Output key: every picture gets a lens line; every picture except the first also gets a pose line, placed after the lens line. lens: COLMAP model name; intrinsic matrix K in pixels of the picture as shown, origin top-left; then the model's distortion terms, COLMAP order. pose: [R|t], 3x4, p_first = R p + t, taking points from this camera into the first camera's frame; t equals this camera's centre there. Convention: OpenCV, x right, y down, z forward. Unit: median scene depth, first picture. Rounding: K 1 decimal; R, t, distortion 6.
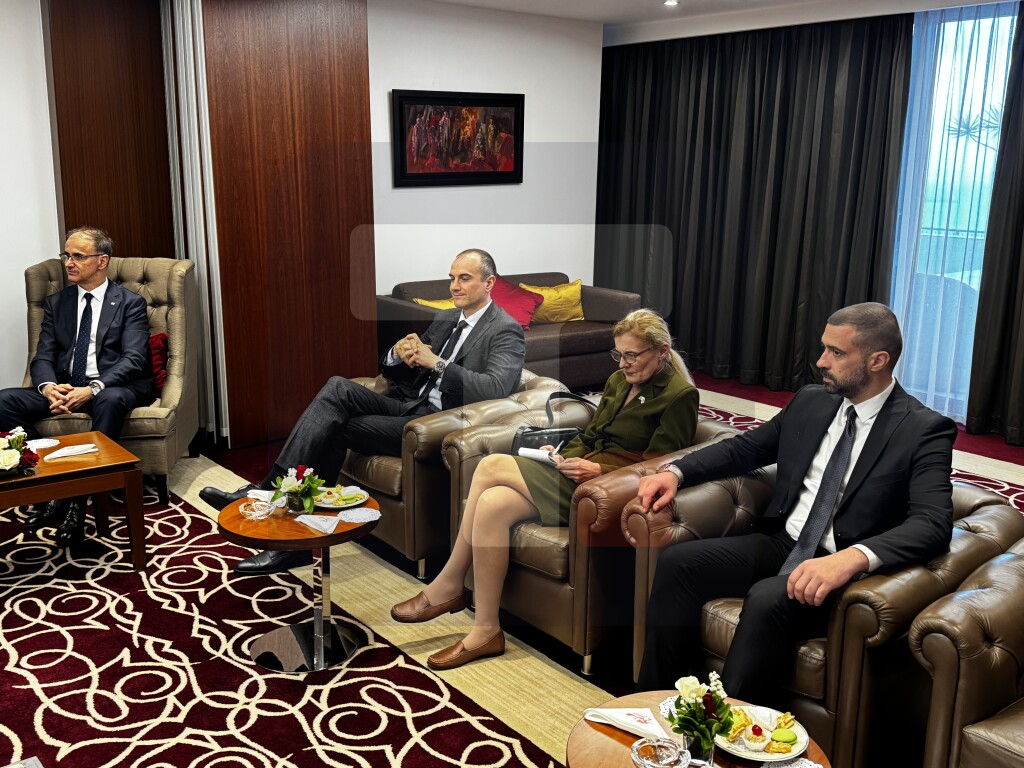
lens RADIAL K [[1011.2, 0, 515.8], [0, 1011.2, 382.6], [0, 0, 1]] dist [0.034869, 0.000000]
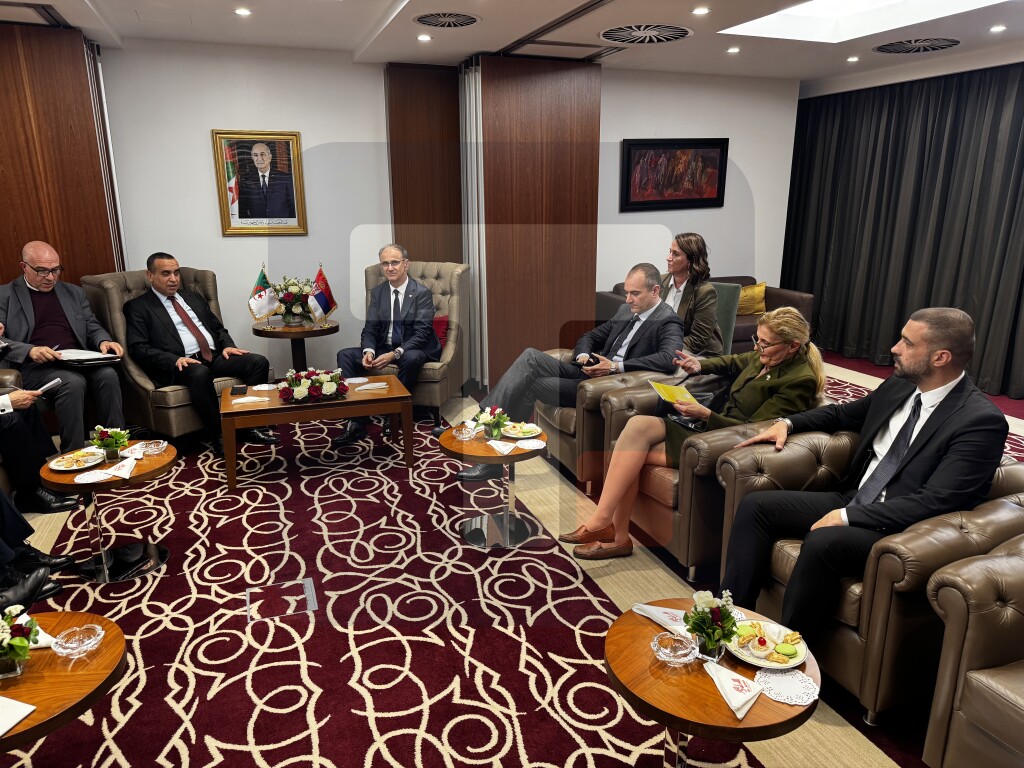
lens RADIAL K [[714.8, 0, 514.7], [0, 714.8, 387.7], [0, 0, 1]] dist [0.061977, -0.078804]
pose [[0.945916, 0.065687, -0.317692, 0.123996], [-0.051410, 0.997264, 0.053125, 0.000251], [0.320312, -0.033920, 0.946705, 0.045448]]
